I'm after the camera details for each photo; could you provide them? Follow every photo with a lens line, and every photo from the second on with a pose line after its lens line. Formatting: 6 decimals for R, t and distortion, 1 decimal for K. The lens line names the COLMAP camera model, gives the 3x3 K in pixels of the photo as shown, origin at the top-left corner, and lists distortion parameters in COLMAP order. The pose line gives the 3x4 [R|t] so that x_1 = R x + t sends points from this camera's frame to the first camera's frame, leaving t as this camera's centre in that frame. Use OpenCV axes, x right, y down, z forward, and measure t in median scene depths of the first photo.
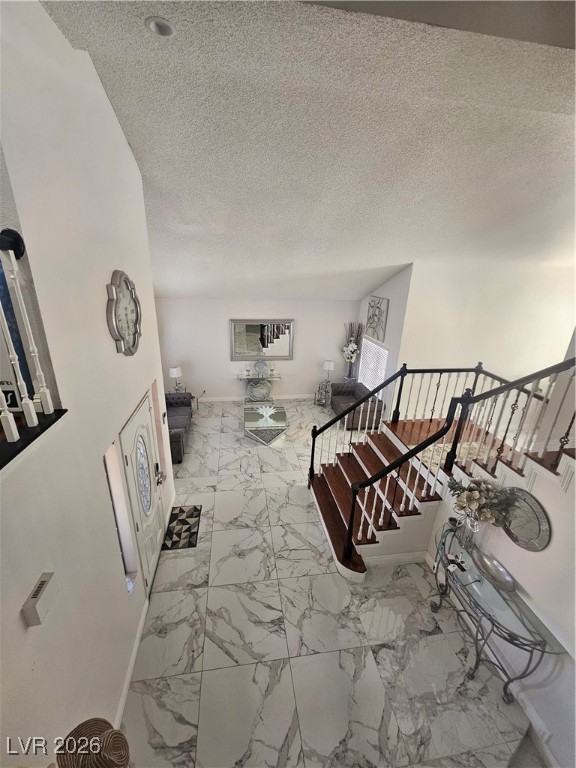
lens RADIAL K [[312.9, 0, 283.4], [0, 312.9, 380.4], [0, 0, 1]] dist [-0.009139, 0.000113]
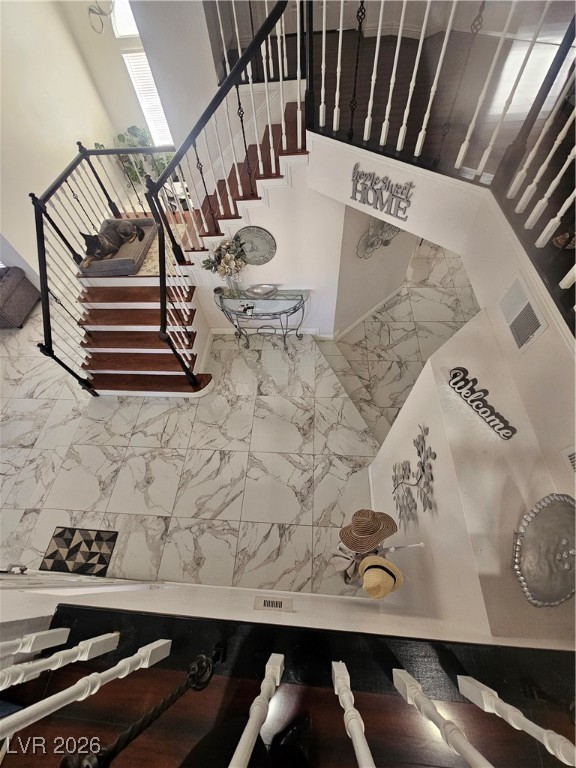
lens RADIAL K [[312.9, 0, 283.0], [0, 312.9, 380.0], [0, 0, 1]] dist [-0.009139, 0.000113]
pose [[0.209745, -0.849806, 0.483568, -0.223351], [0.404582, 0.525675, 0.748318, -0.136472], [-0.890124, 0.038687, 0.454074, 0.169310]]
